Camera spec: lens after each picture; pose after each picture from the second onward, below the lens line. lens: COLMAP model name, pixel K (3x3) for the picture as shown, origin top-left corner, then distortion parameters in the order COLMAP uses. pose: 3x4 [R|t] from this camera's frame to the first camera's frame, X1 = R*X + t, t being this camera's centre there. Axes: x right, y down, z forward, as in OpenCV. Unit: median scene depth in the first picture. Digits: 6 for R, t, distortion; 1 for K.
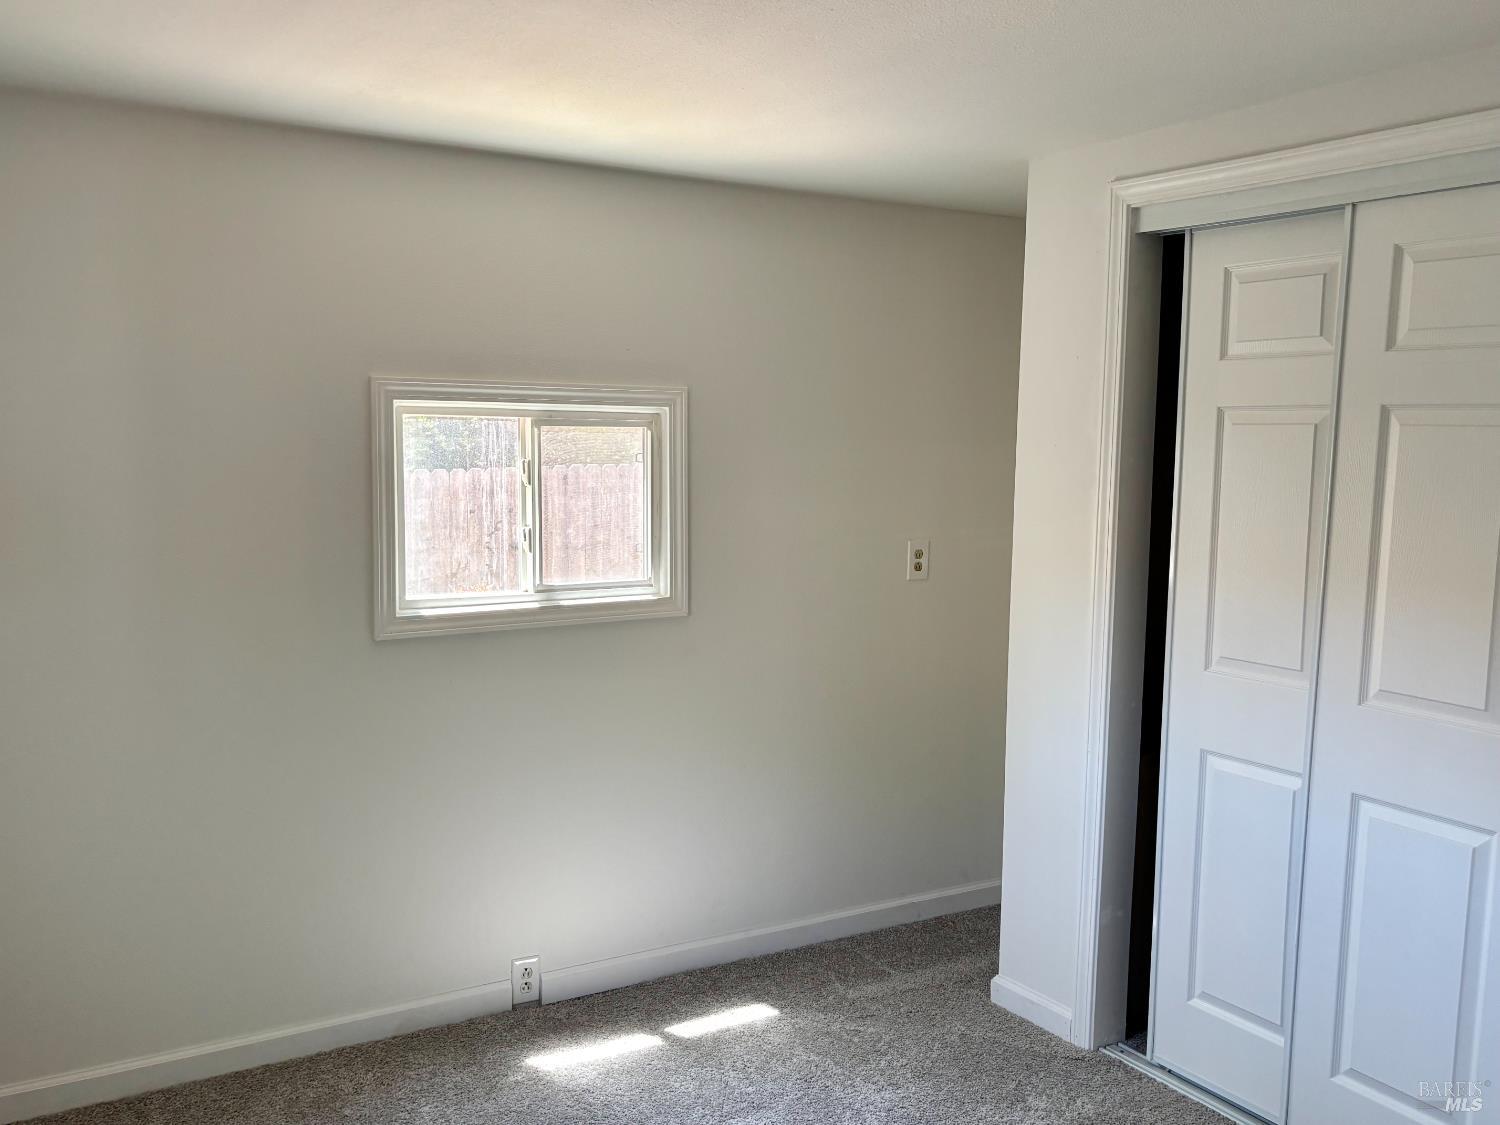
lens RADIAL K [[1347.6, 0, 757.6], [0, 1347.6, 567.0], [0, 0, 1]] dist [0.045662, -0.023496]
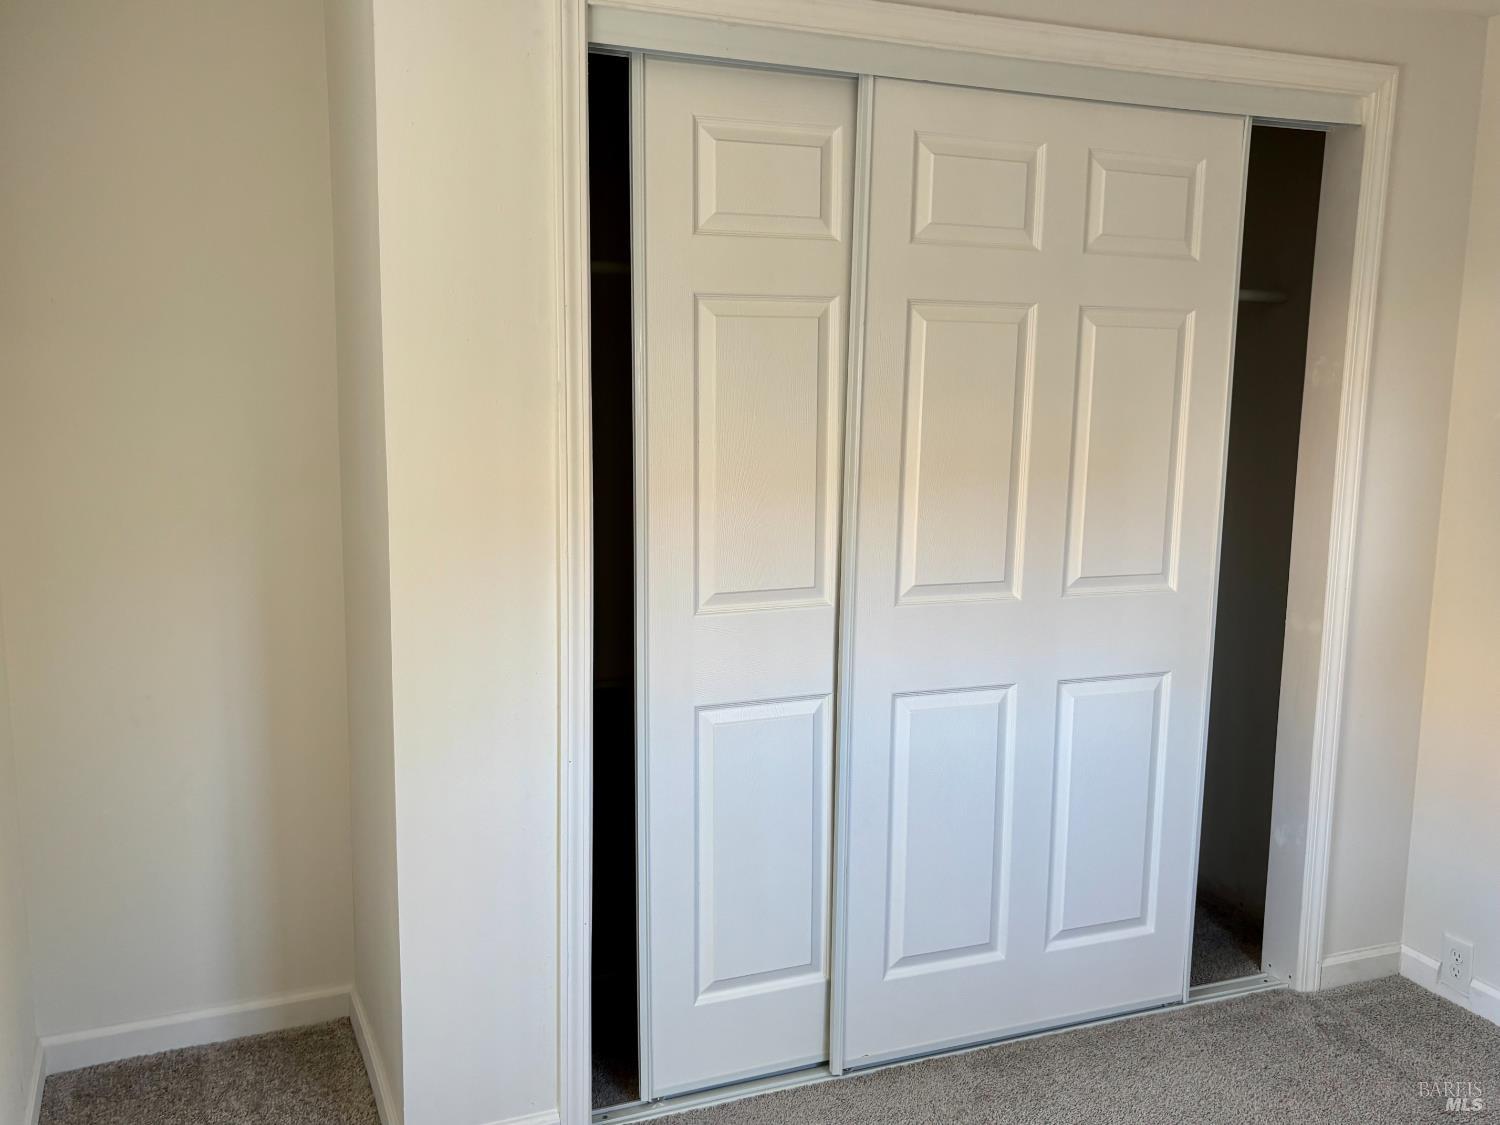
lens RADIAL K [[1332.1, 0, 744.7], [0, 1332.1, 565.5], [0, 0, 1]] dist [0.067293, -0.095042]
pose [[0.163528, -0.175248, 0.970848, -0.441737], [0.081947, 0.983108, 0.163658, -0.081929], [-0.983129, 0.052795, 0.175127, 0.800814]]
